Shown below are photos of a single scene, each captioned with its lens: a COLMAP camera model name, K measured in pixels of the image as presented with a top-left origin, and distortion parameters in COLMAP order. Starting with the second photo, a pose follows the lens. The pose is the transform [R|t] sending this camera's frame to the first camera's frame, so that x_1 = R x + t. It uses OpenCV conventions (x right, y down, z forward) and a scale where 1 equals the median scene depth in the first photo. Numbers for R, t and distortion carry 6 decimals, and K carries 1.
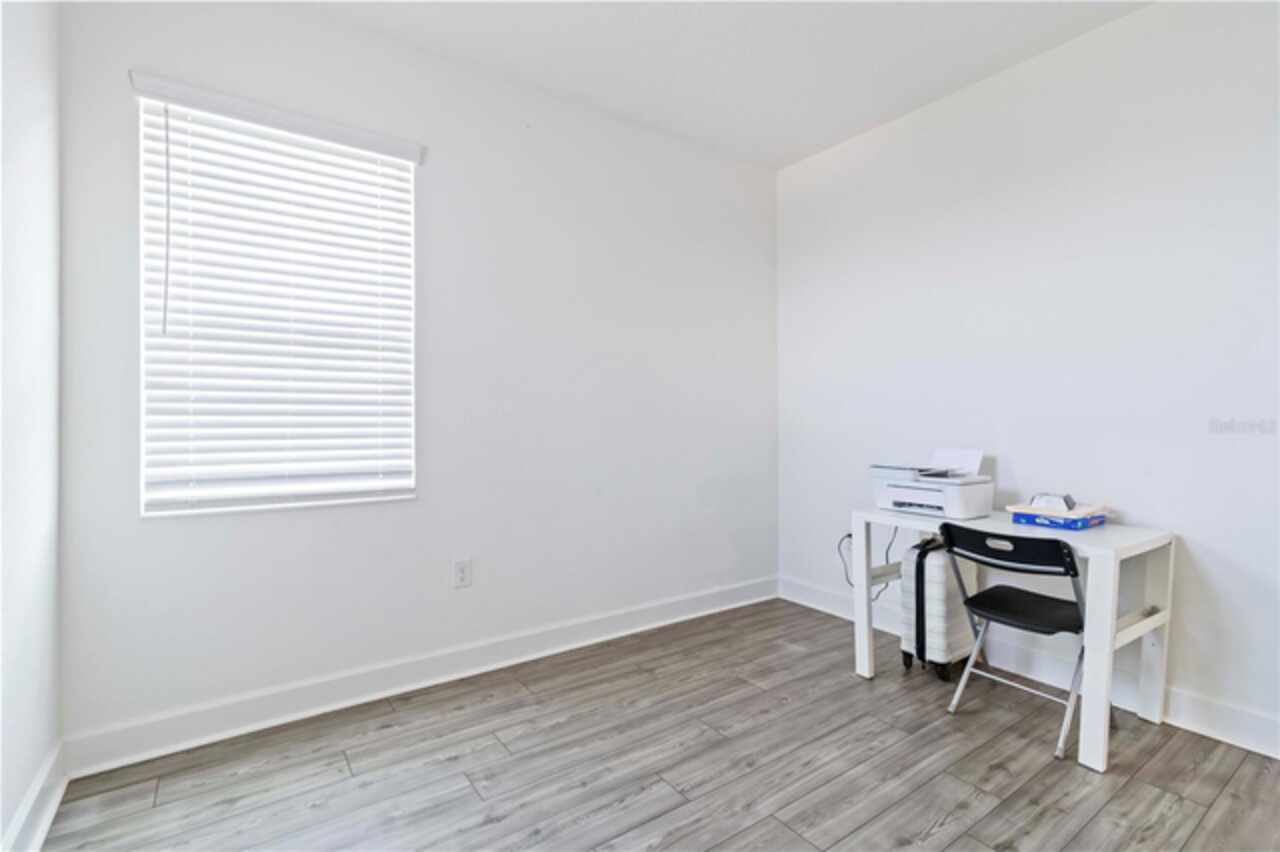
lens RADIAL K [[595.9, 0, 636.0], [0, 595.9, 422.1], [0, 0, 1]] dist [0.001508, 0.000130]
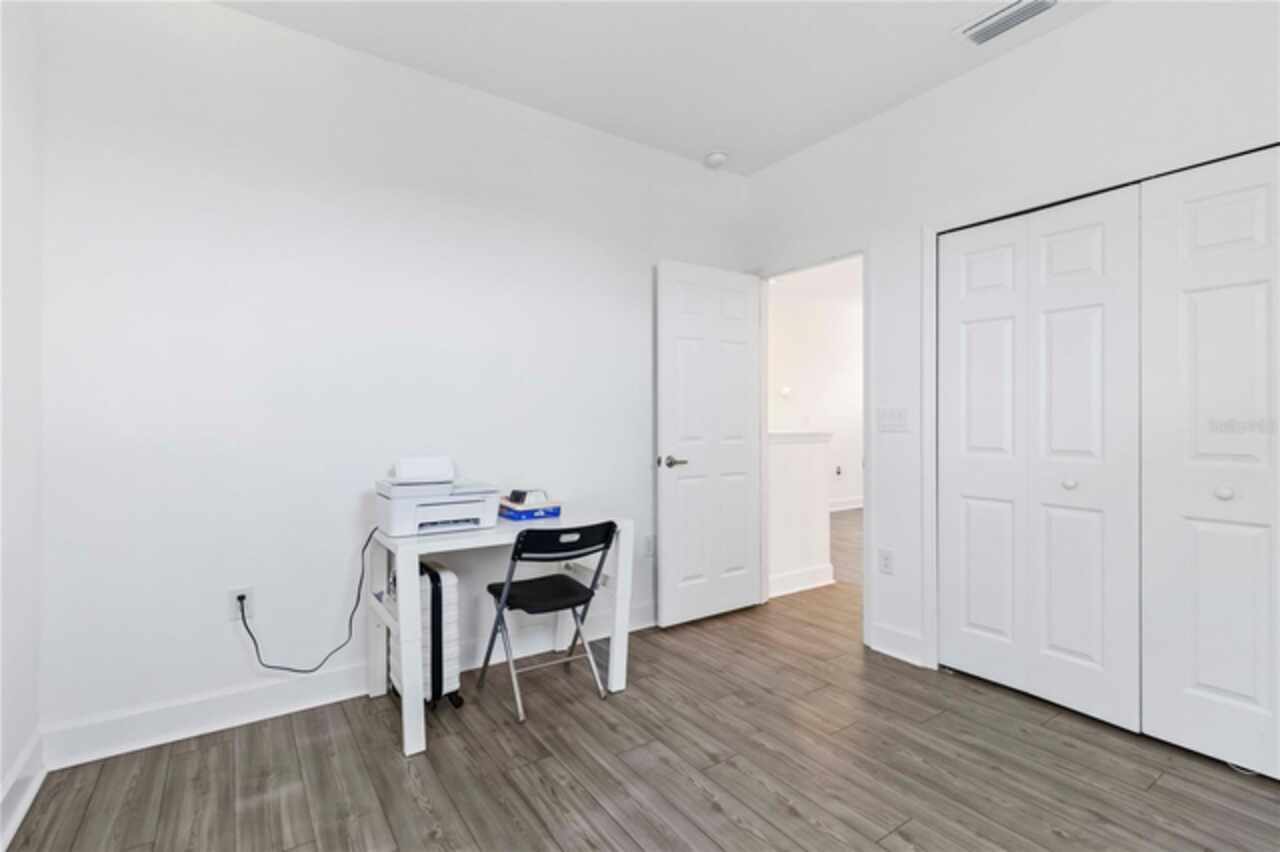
lens RADIAL K [[595.9, 0, 636.1], [0, 595.9, 424.5], [0, 0, 1]] dist [0.001508, 0.000130]
pose [[-0.007839, 0.000405, 0.999969, -0.498410], [0.006236, 0.999980, -0.000356, -0.004018], [-0.999950, 0.006233, -0.007841, 0.881390]]
